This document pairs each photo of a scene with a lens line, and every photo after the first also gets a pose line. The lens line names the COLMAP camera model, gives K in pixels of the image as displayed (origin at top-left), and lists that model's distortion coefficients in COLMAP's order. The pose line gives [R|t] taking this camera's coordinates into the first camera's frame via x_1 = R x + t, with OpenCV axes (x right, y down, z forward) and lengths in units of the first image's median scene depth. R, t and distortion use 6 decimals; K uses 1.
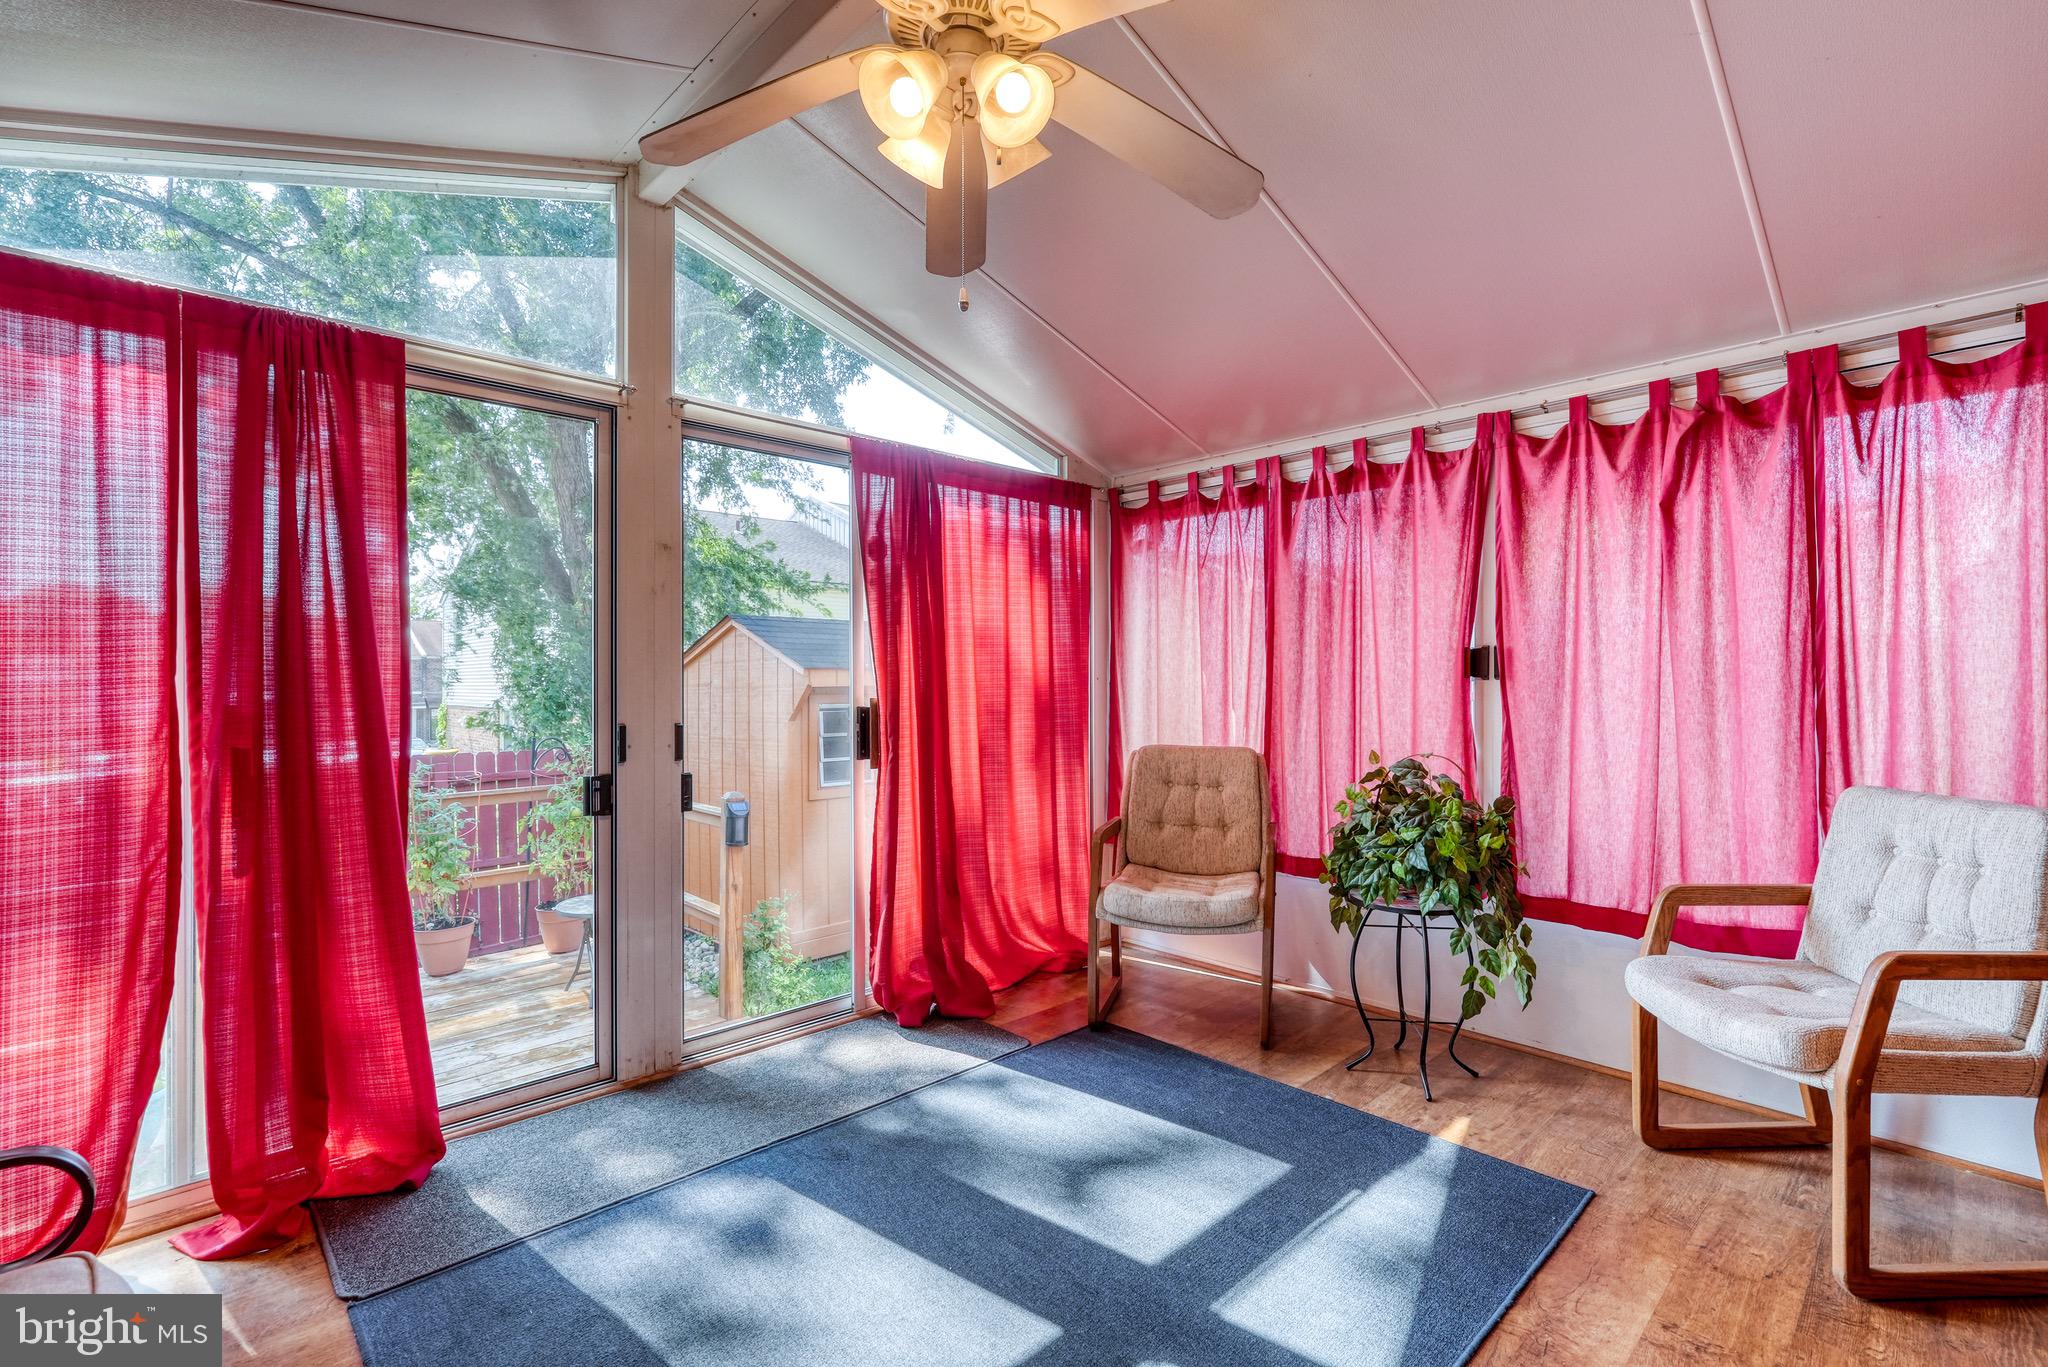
lens RADIAL K [[935.5, 0, 1040.2], [0, 935.5, 678.5], [0, 0, 1]] dist [-0.008392, 0.004783]
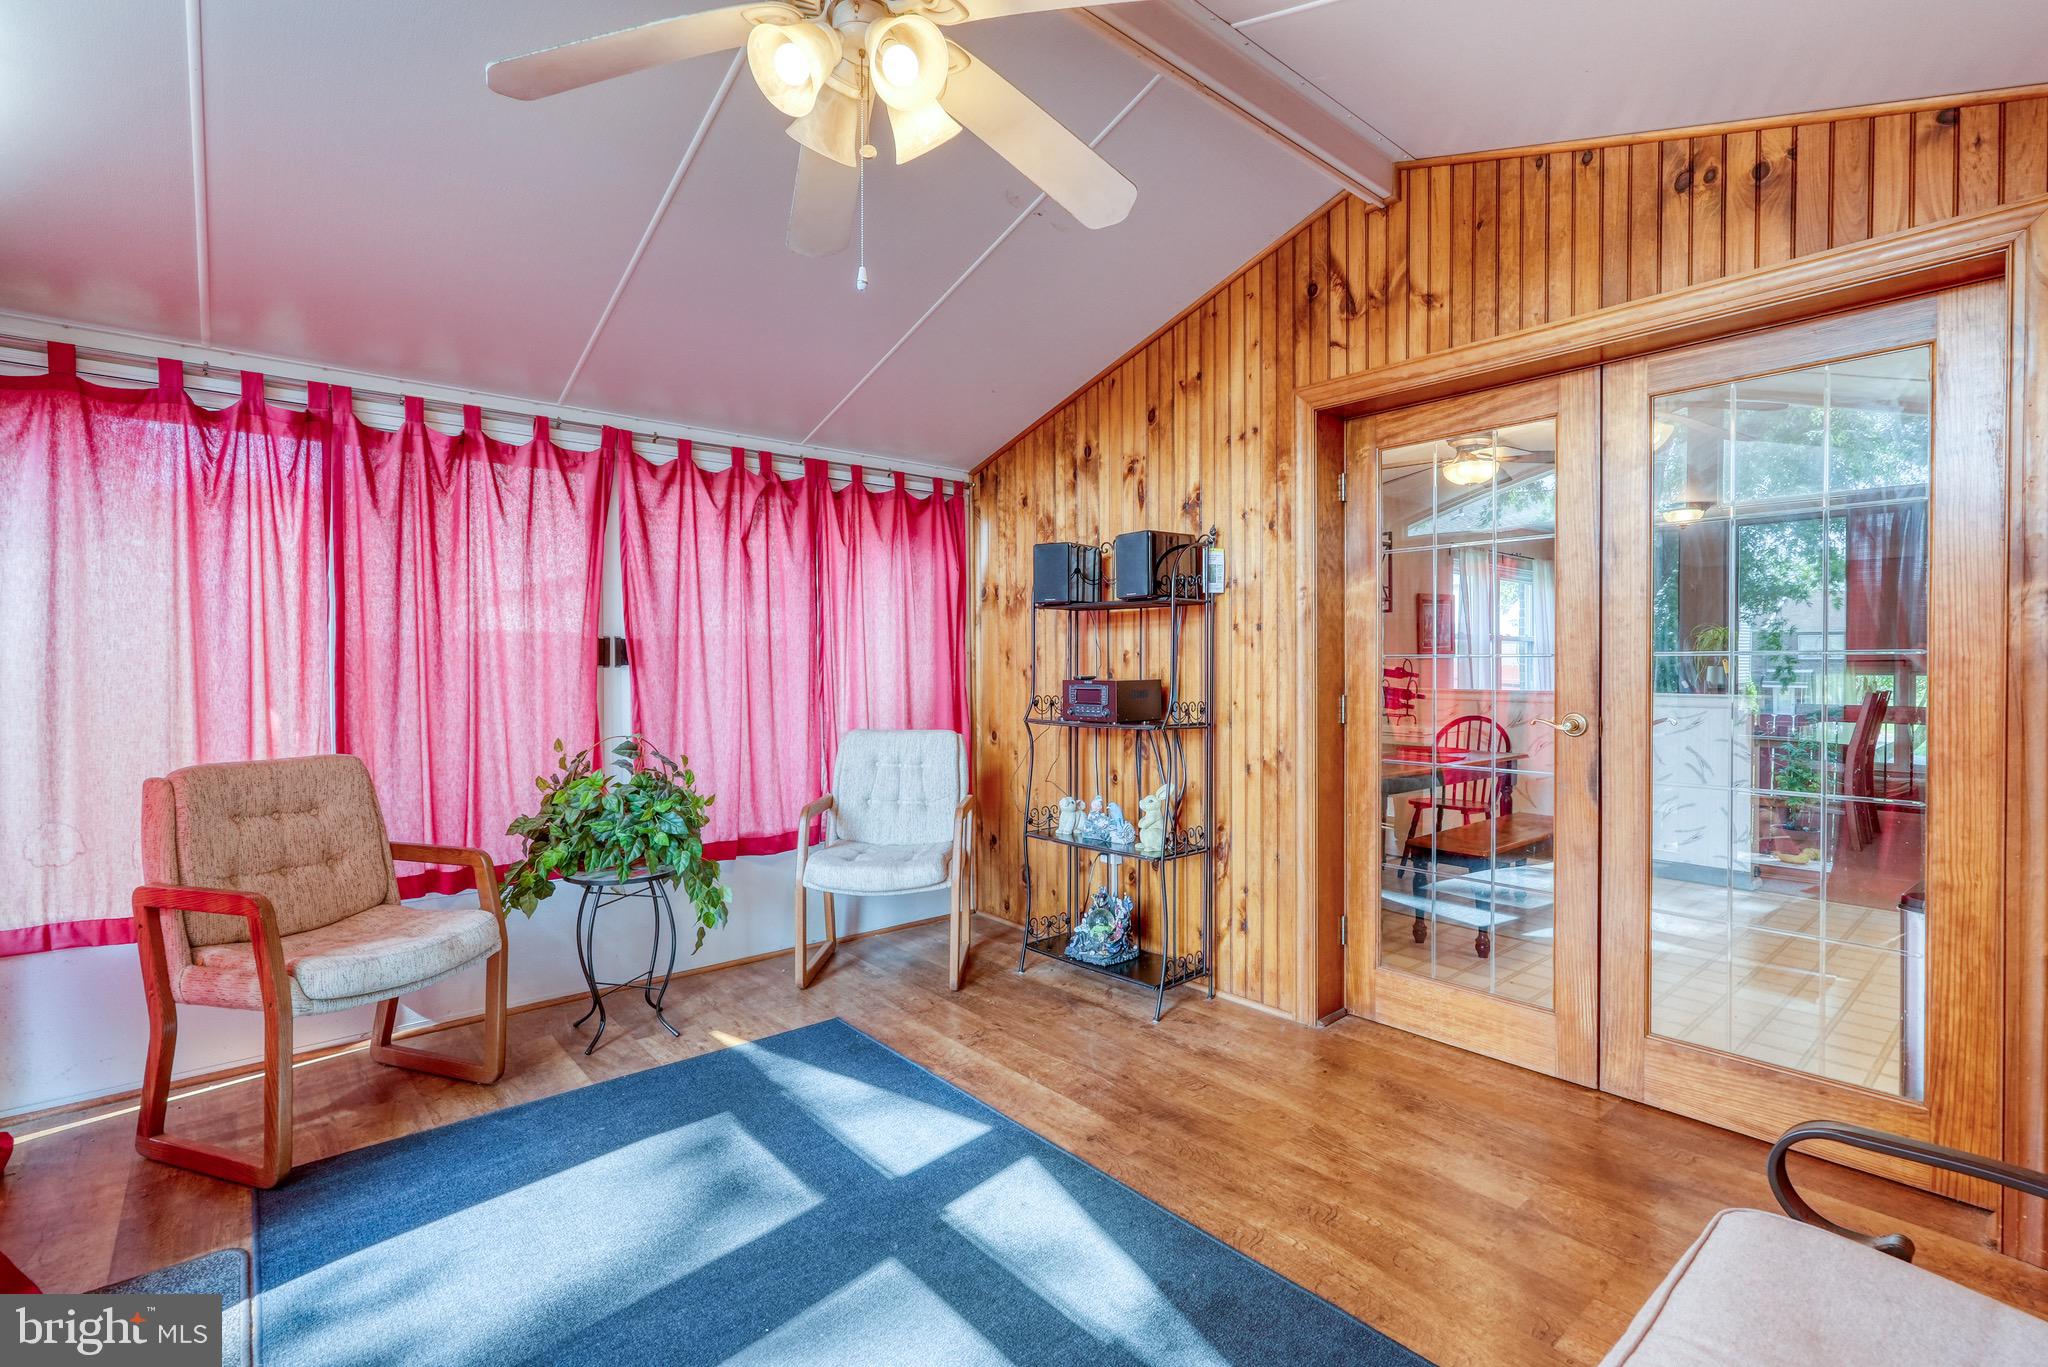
lens RADIAL K [[935.5, 0, 1027.0], [0, 935.5, 678.8], [0, 0, 1]] dist [-0.008392, 0.004783]
pose [[0.060817, -0.012349, 0.998073, -0.581321], [0.000988, 0.999924, 0.012312, 0.002037], [-0.998148, 0.000238, 0.060825, 0.424663]]
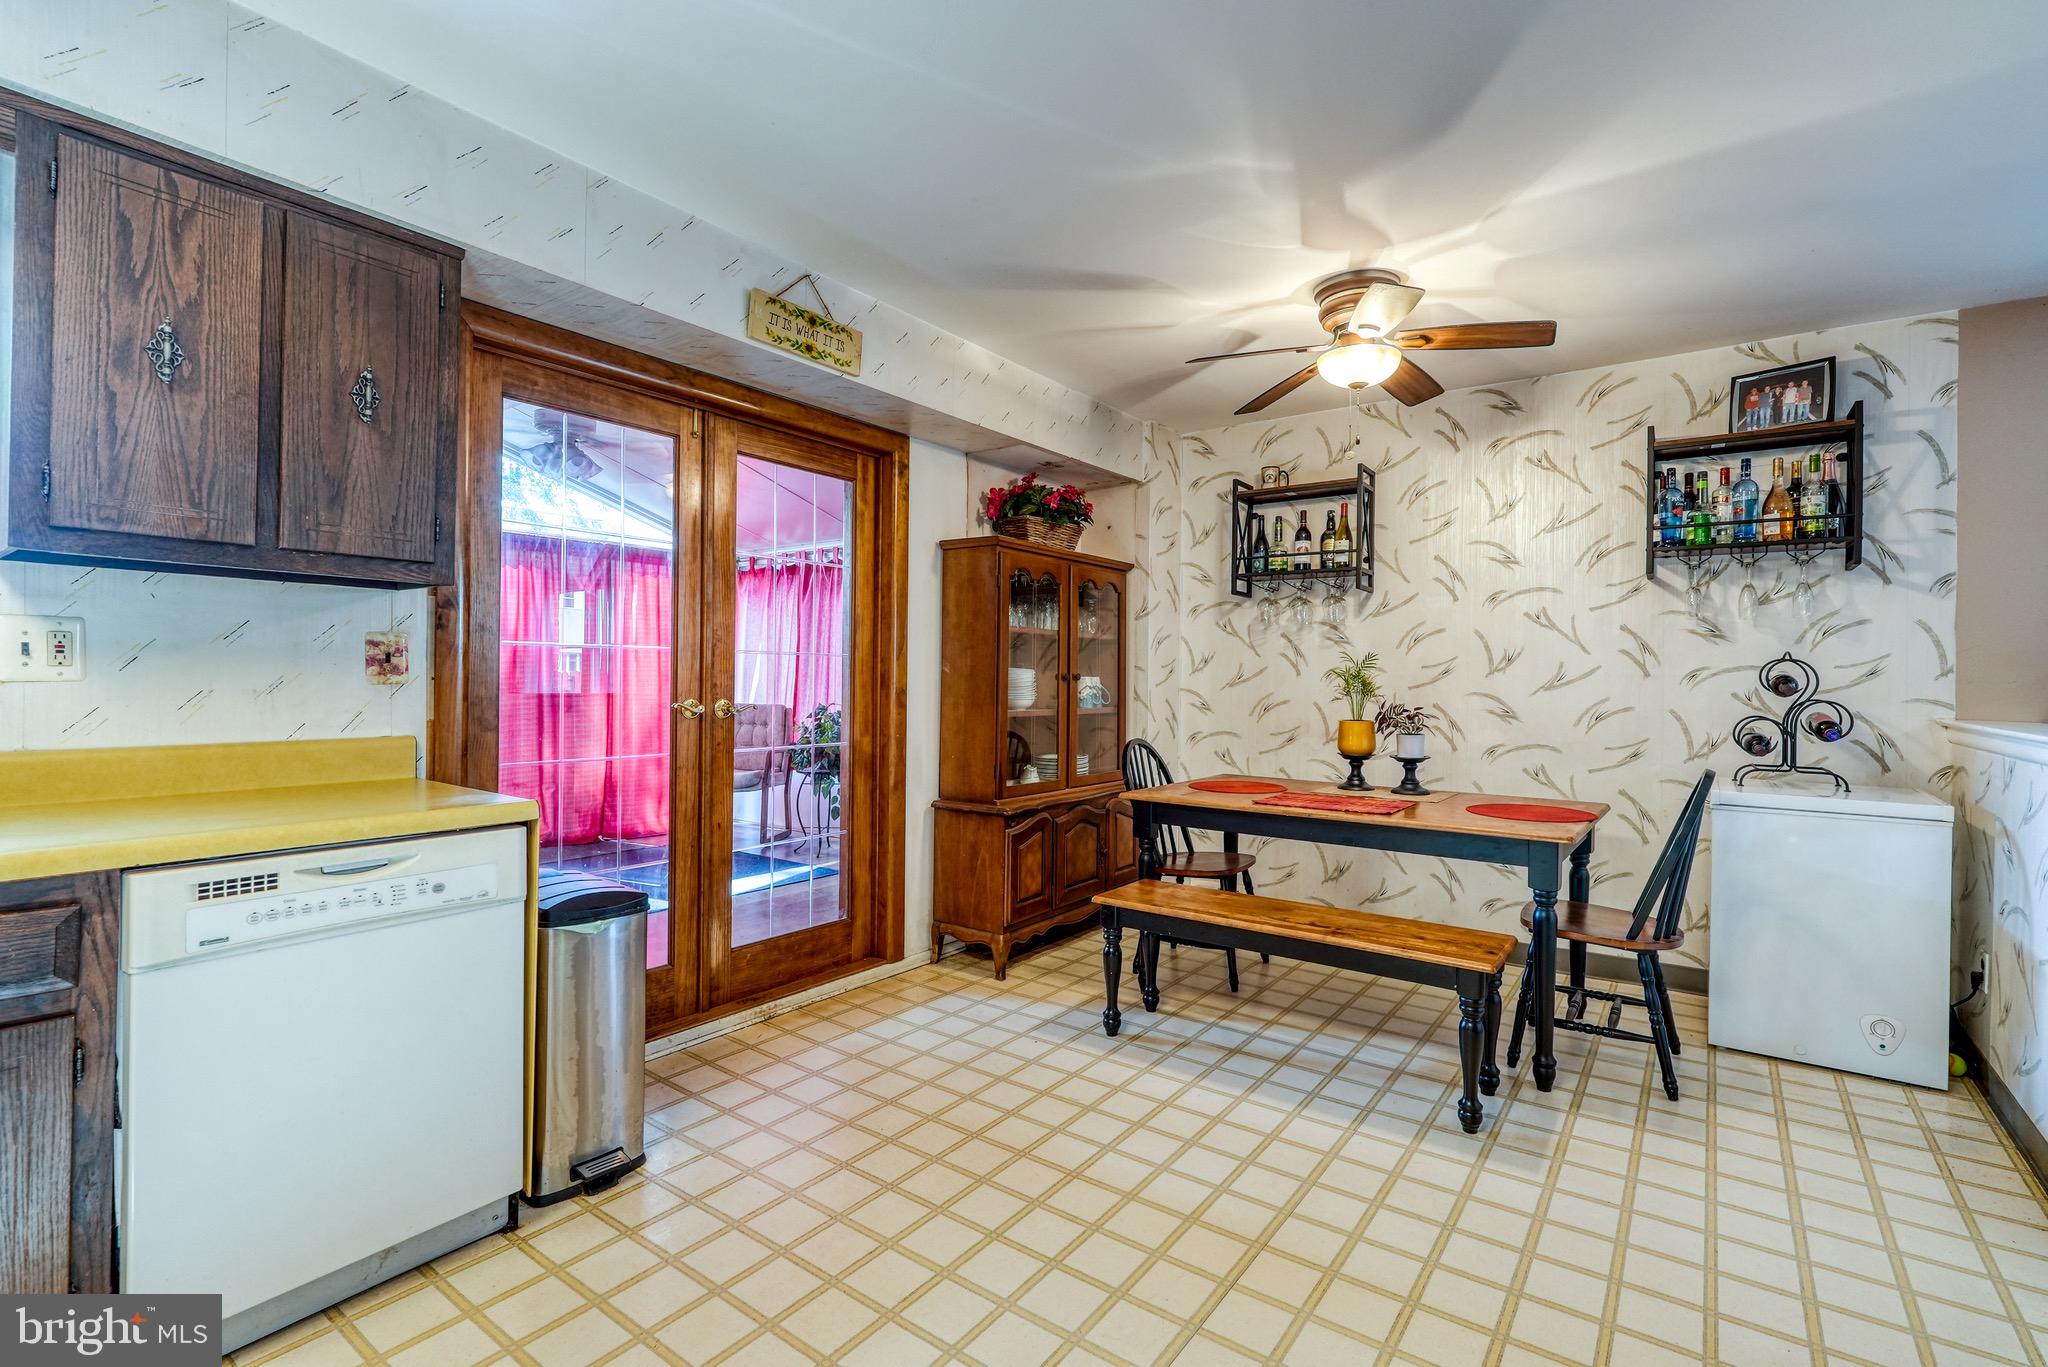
lens RADIAL K [[935.5, 0, 1033.9], [0, 935.5, 672.3], [0, 0, 1]] dist [-0.008392, 0.004783]
pose [[0.986072, 0.014738, 0.165663, 0.458166], [-0.013629, 0.999876, -0.007826, 0.018409], [-0.165758, 0.005459, 0.986151, -1.070804]]
